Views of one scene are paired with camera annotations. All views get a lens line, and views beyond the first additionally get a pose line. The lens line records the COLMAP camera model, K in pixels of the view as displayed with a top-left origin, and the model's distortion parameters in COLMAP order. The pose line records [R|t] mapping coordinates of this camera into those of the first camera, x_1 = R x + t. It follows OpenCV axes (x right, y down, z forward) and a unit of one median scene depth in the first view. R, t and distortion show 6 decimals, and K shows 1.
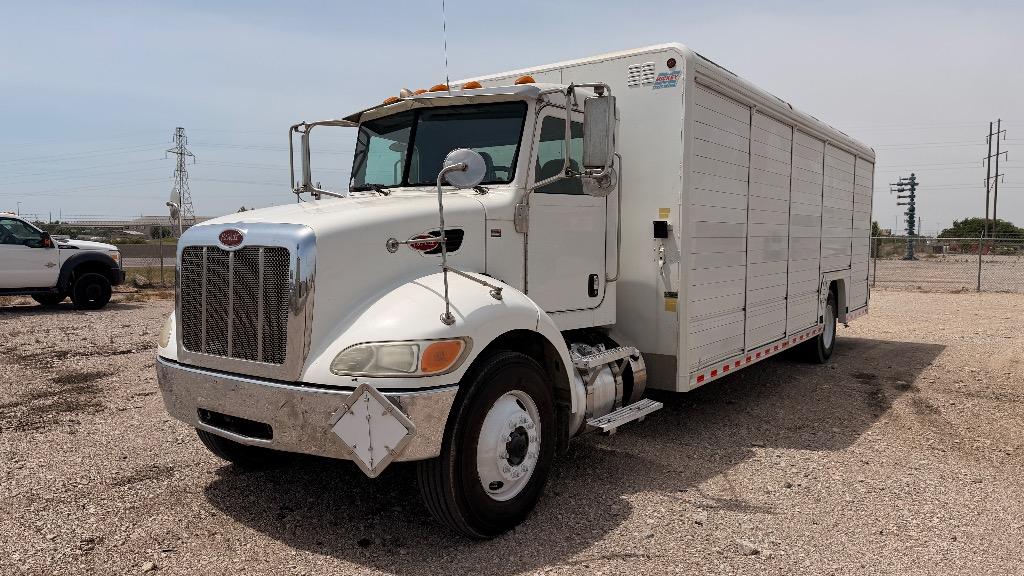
lens RADIAL K [[729.5, 0, 515.3], [0, 729.5, 292.9], [0, 0, 1]] dist [0.069004, -0.009831]
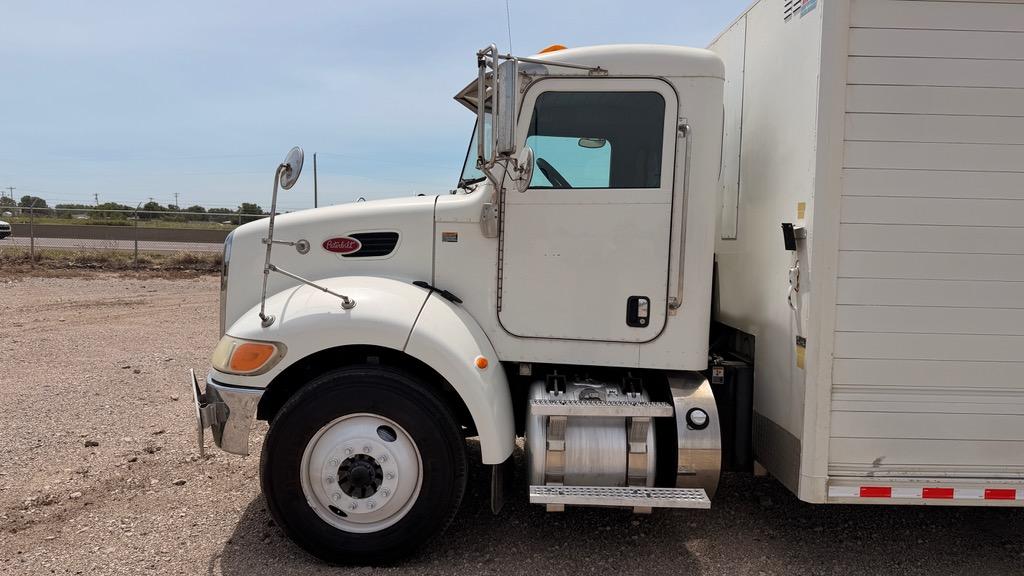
lens RADIAL K [[729.5, 0, 509.9], [0, 729.5, 289.2], [0, 0, 1]] dist [0.069004, -0.009831]
pose [[0.598494, 0.072381, -0.797851, 0.708365], [-0.080680, 0.996293, 0.029863, -0.050675], [0.797055, 0.046498, 0.602115, 0.523938]]
